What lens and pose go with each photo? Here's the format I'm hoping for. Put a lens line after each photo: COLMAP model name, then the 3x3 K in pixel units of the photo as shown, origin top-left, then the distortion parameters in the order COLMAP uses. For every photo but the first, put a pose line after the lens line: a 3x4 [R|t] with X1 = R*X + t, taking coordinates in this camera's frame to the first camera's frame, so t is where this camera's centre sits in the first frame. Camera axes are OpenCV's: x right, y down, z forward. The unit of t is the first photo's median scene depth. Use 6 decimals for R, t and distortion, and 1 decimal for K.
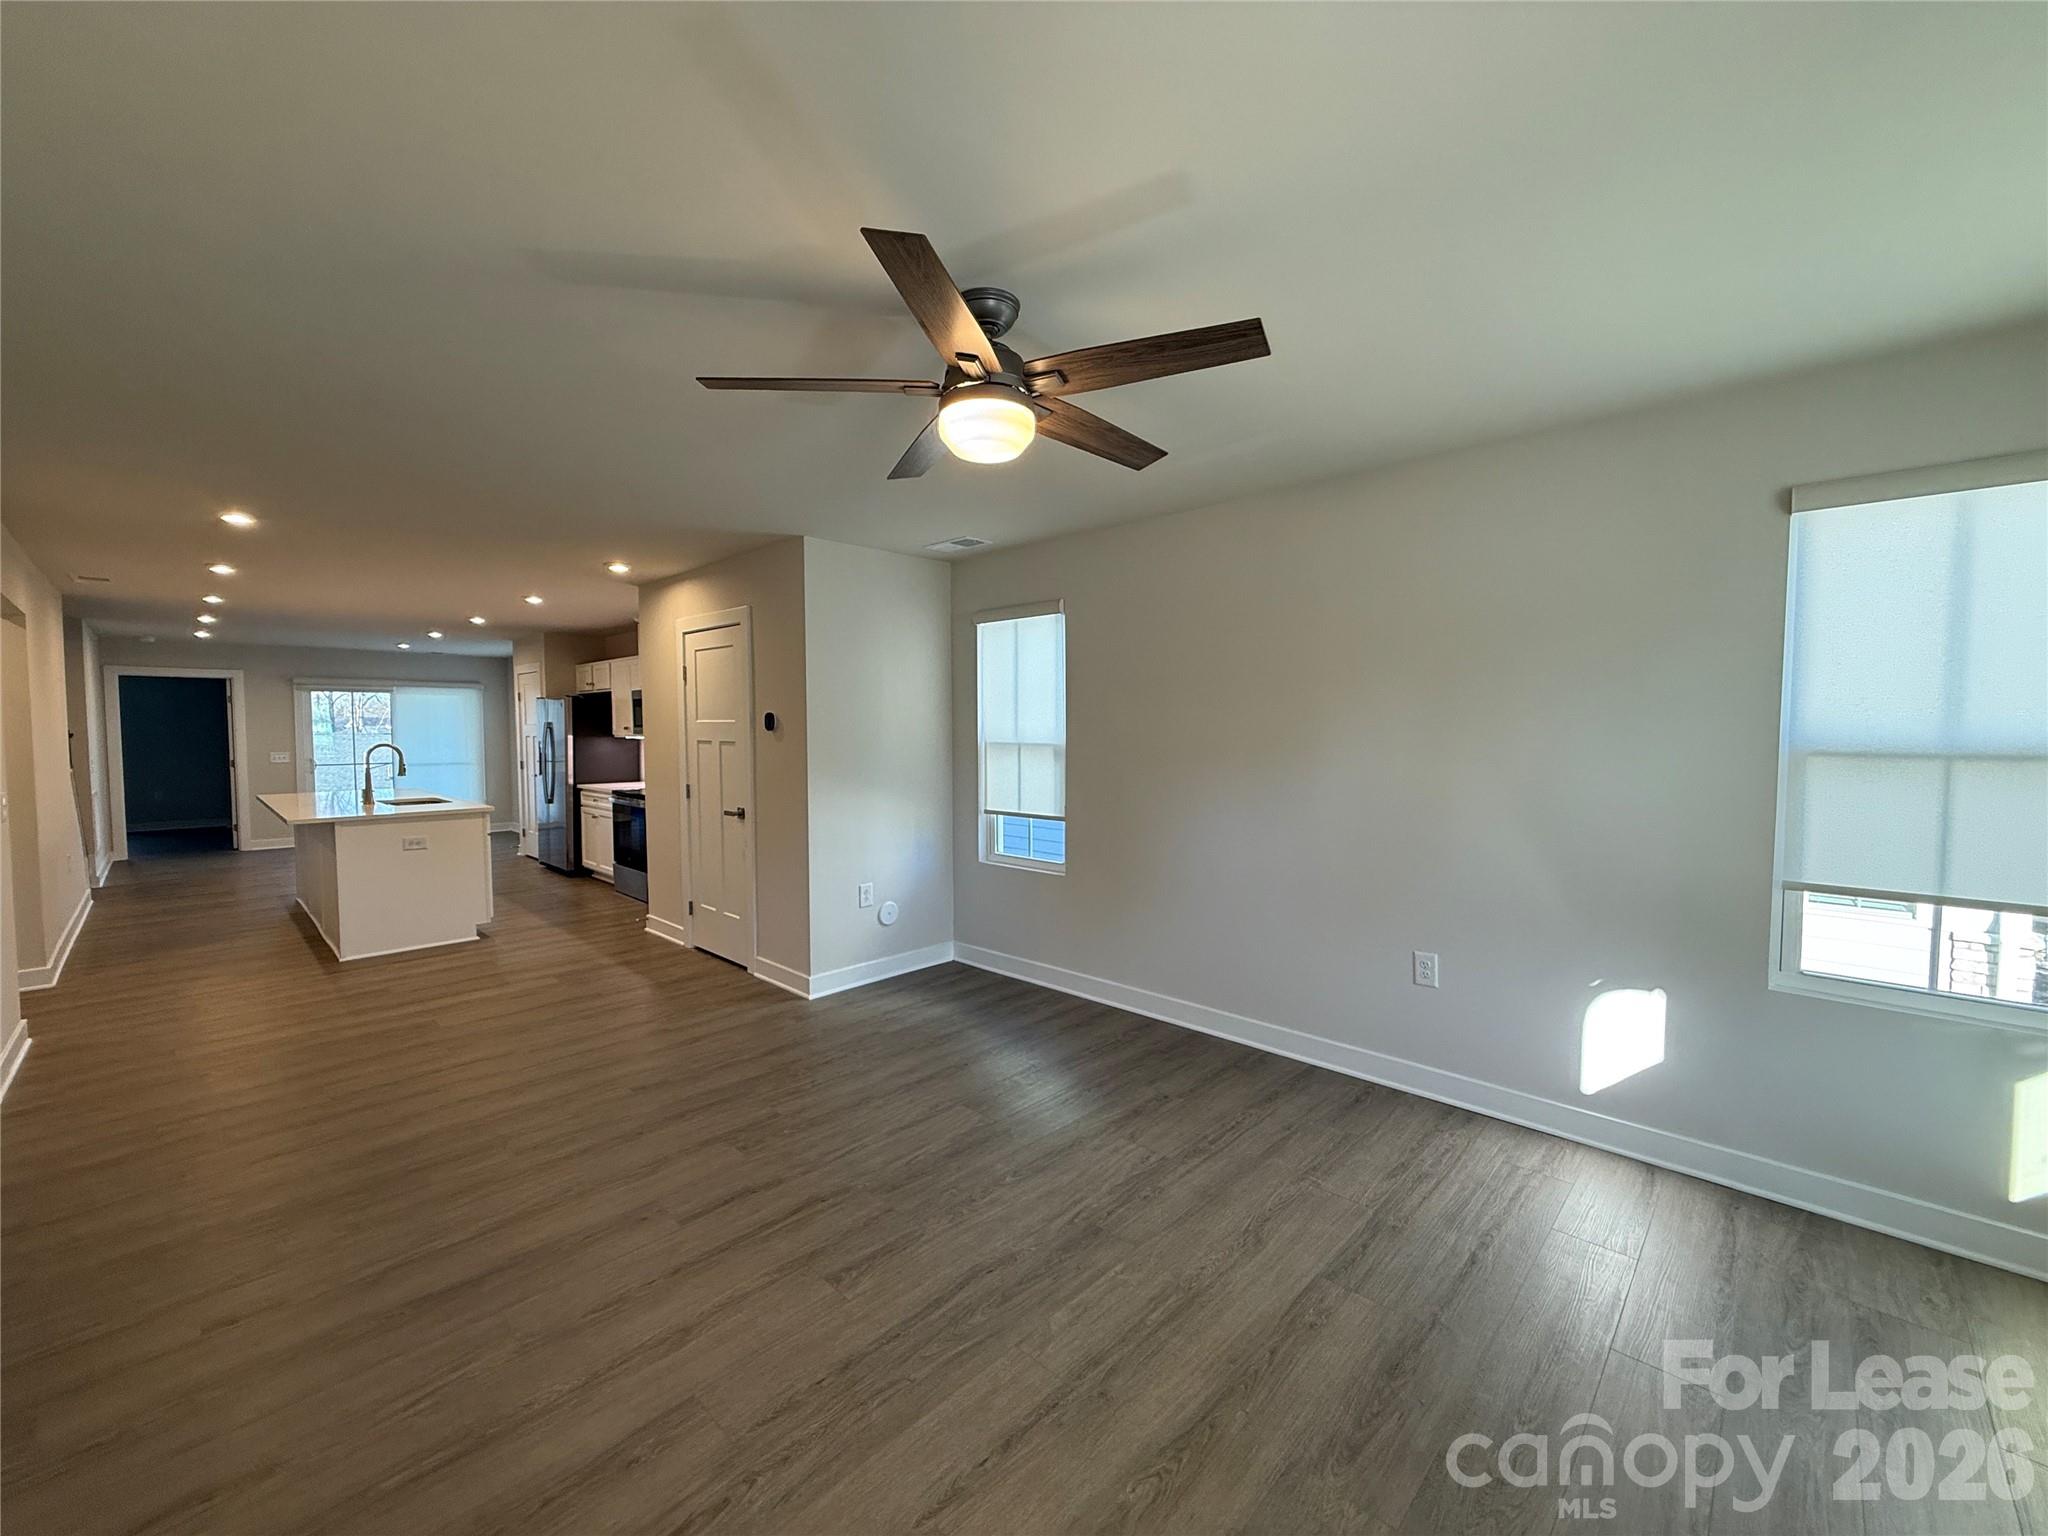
lens RADIAL K [[817.3, 0, 1027.4], [0, 817.3, 760.3], [0, 0, 1]] dist [-0.002738, -0.000436]
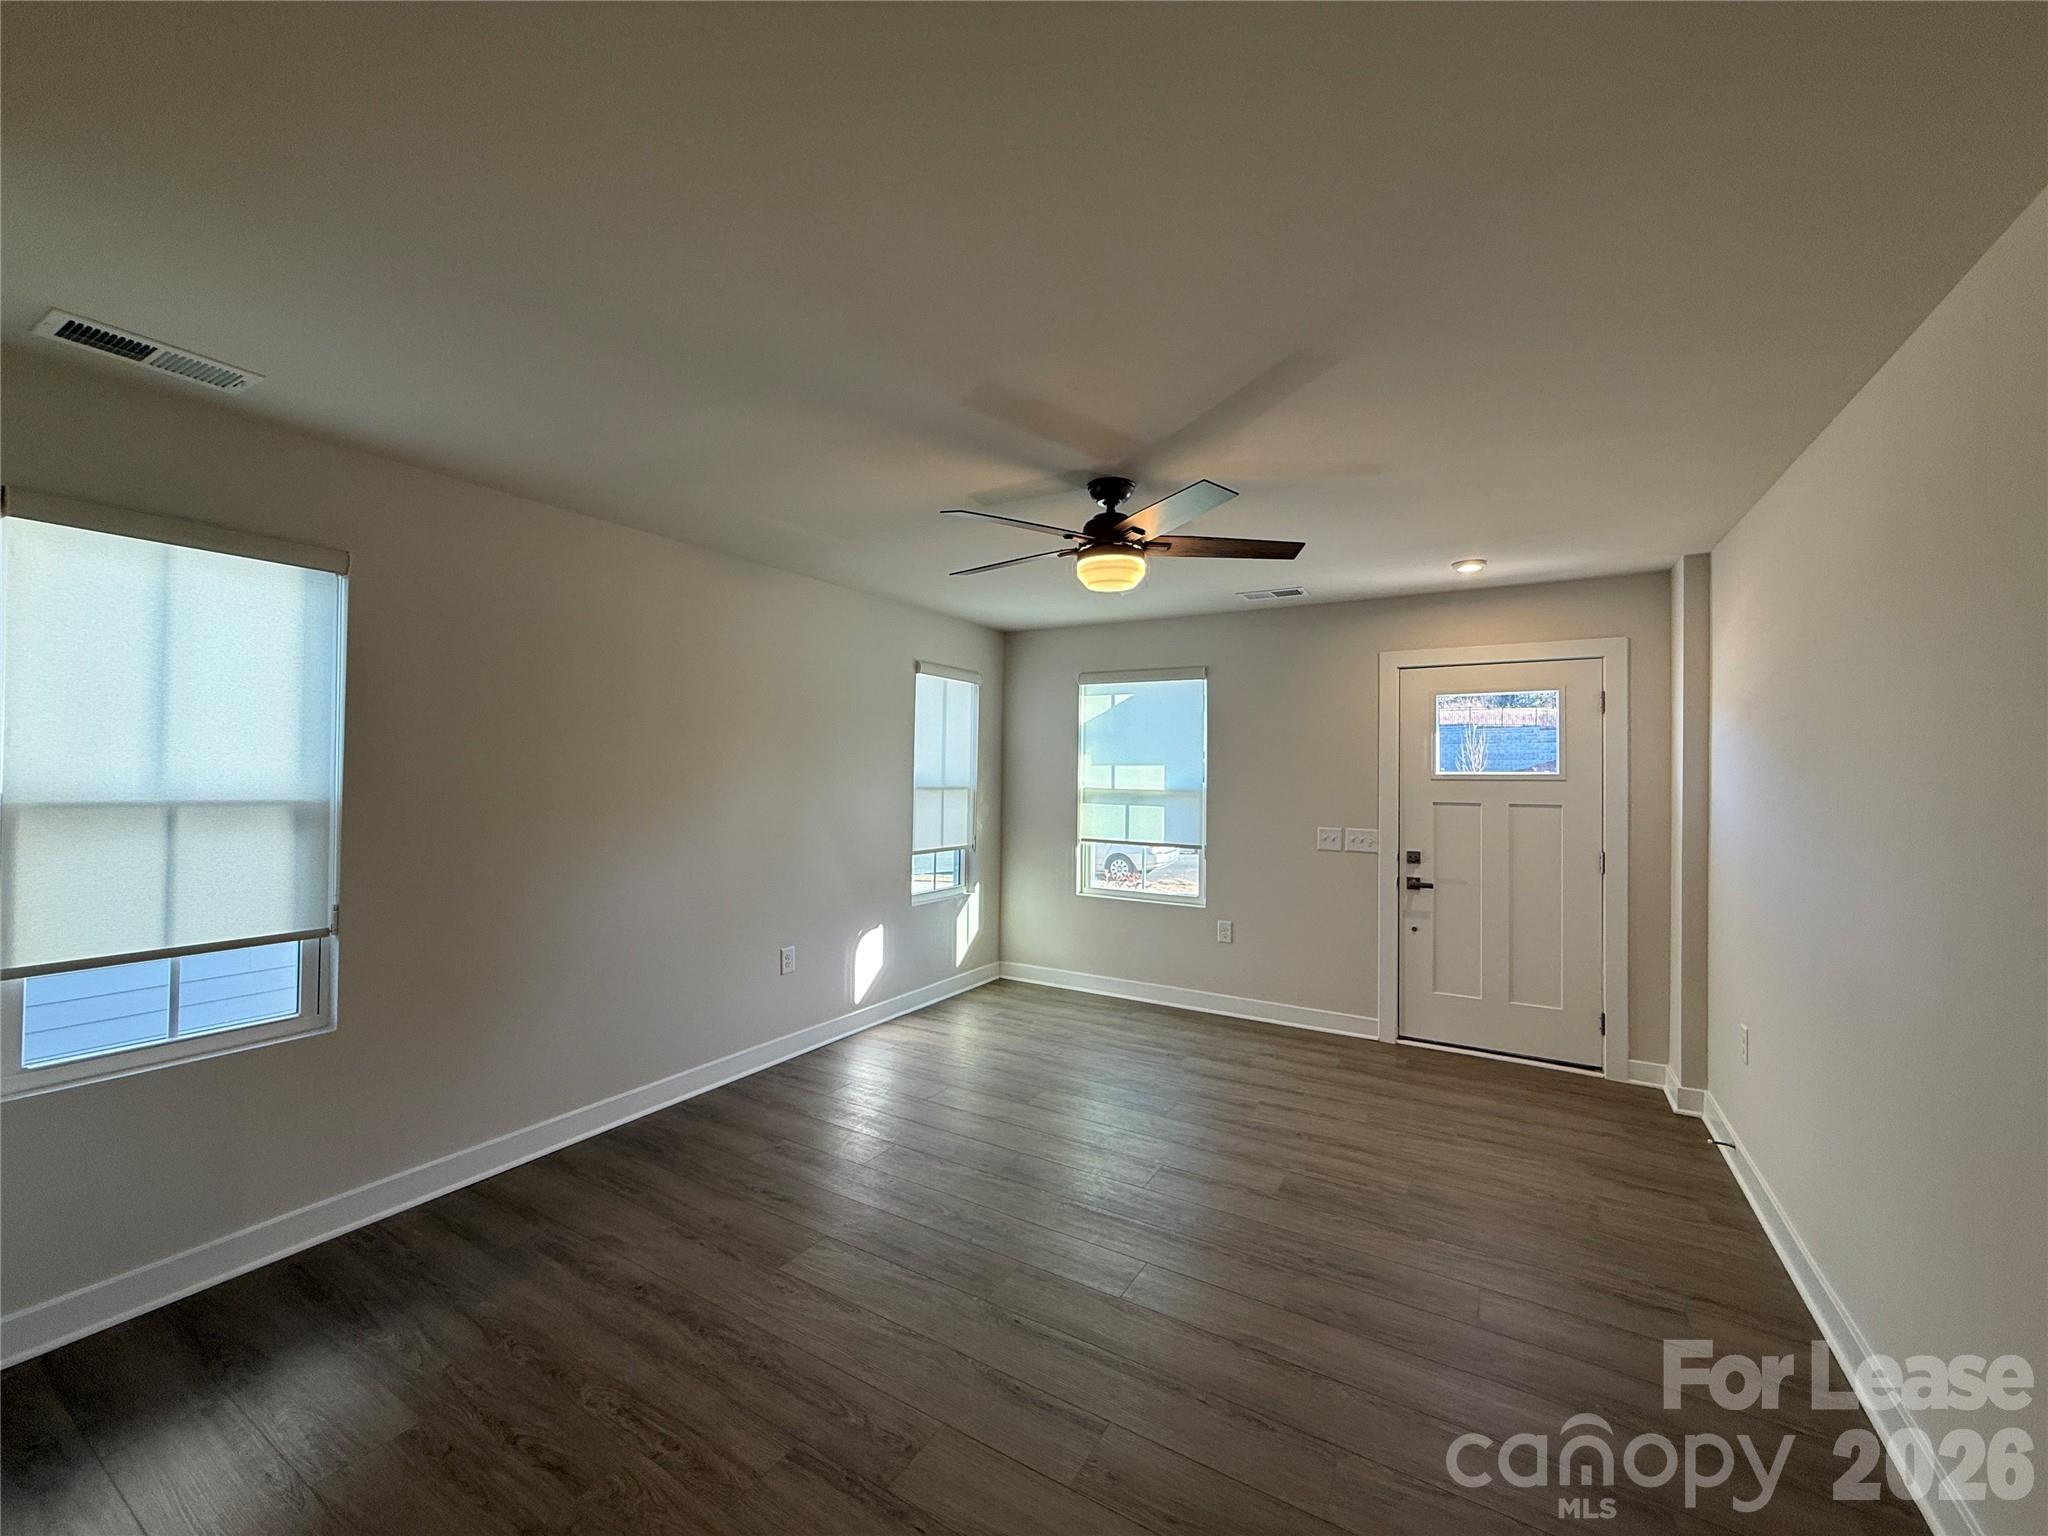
lens RADIAL K [[817.3, 0, 1030.3], [0, 817.3, 767.4], [0, 0, 1]] dist [-0.002738, -0.000436]
pose [[-0.234133, 0.008698, 0.972166, -0.854934], [0.026574, 0.999644, -0.002544, -0.034290], [-0.971841, 0.025239, -0.234281, 0.913969]]
